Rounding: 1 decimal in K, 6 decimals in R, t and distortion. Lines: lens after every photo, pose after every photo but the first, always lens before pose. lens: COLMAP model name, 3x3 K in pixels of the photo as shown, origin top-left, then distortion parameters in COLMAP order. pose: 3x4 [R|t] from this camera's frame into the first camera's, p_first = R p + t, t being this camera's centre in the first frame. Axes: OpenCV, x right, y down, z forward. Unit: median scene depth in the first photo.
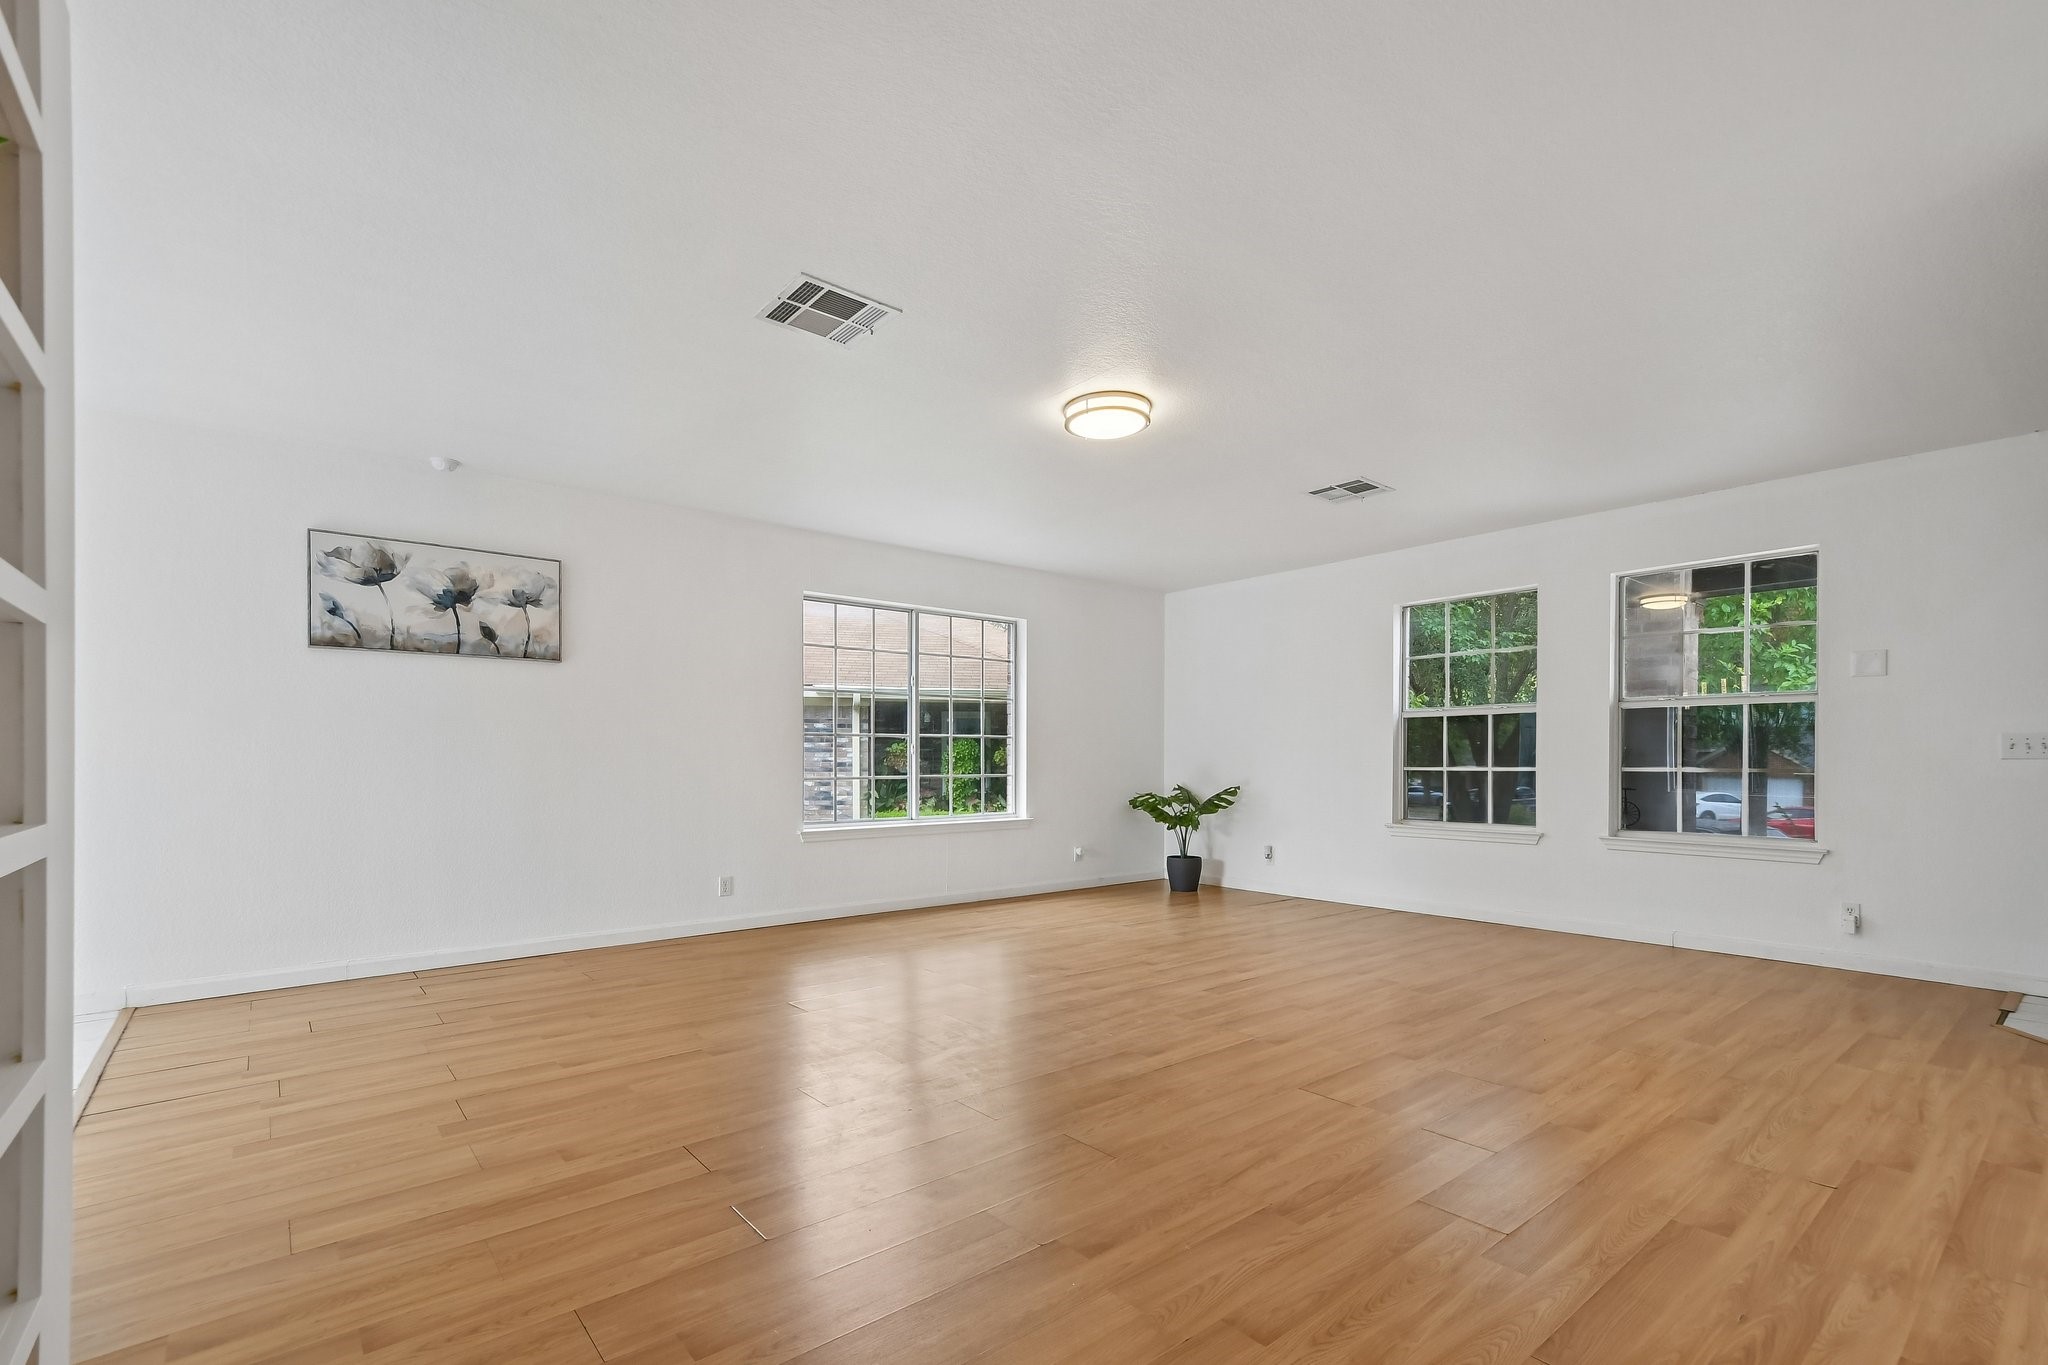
lens RADIAL K [[911.9, 0, 1016.1], [0, 911.9, 759.9], [0, 0, 1]] dist [0.009676, -0.000116]
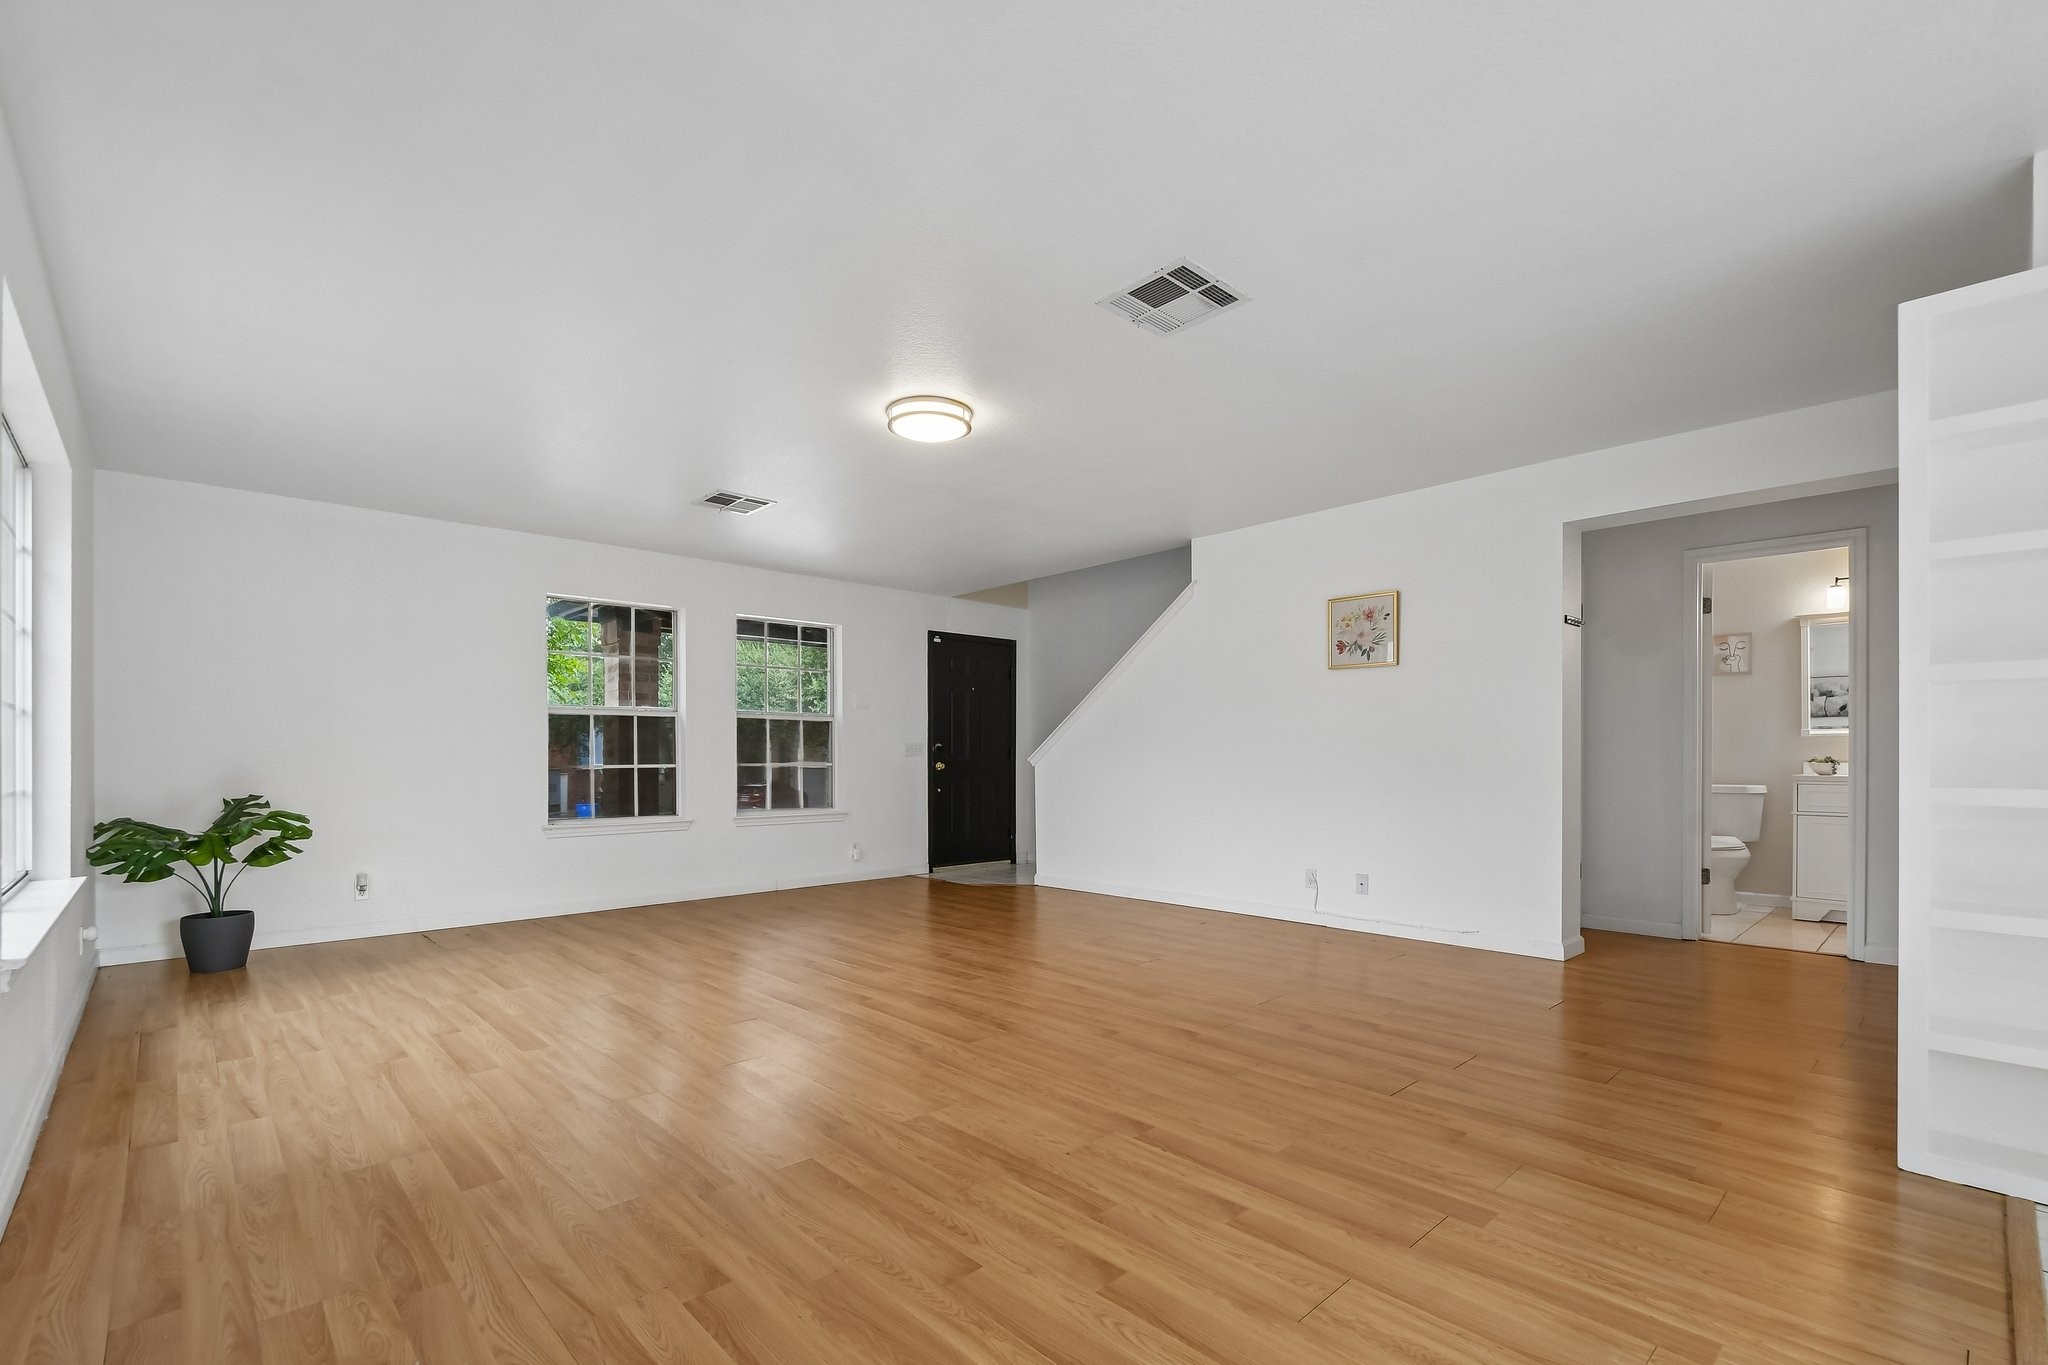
lens RADIAL K [[911.9, 0, 1016.1], [0, 911.9, 759.9], [0, 0, 1]] dist [0.009676, -0.000116]
pose [[-0.057073, -0.003883, 0.998362, -0.632325], [0.003218, 0.999987, 0.004074, -0.000463], [-0.998365, 0.003445, -0.057060, 0.656426]]
